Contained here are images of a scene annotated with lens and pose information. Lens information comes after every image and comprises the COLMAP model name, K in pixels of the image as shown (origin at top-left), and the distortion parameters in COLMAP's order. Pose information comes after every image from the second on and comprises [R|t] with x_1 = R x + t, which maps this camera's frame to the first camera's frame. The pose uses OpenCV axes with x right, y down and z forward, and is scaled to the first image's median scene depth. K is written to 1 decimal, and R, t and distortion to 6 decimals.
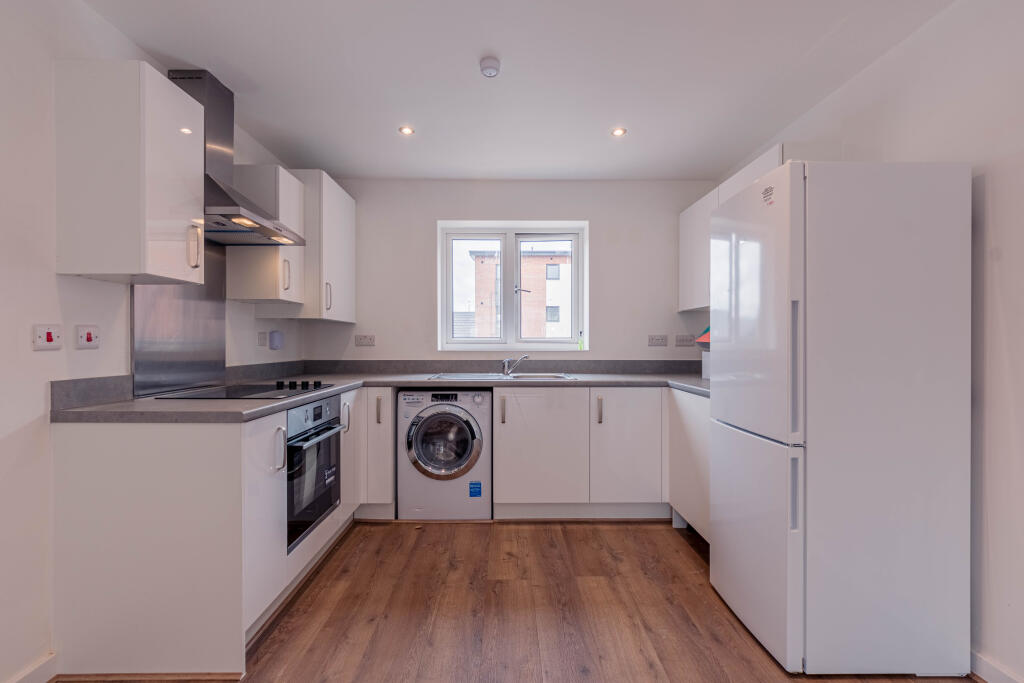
lens RADIAL K [[452.7, 0, 512.5], [0, 452.7, 344.4], [0, 0, 1]] dist [-0.000166, -0.001723]
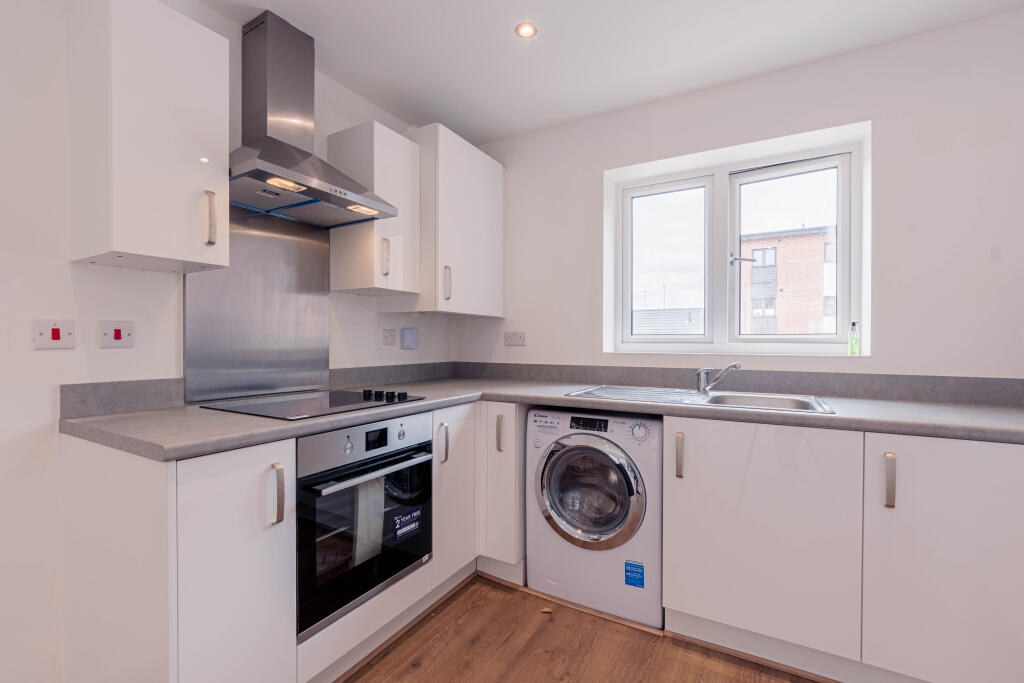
lens RADIAL K [[452.7, 0, 510.4], [0, 452.7, 346.1], [0, 0, 1]] dist [-0.000166, -0.001723]
pose [[0.858764, 0.006221, -0.512333, 0.092960], [-0.003694, 0.999975, 0.005950, -0.000807], [0.512358, -0.003217, 0.858766, 0.380868]]
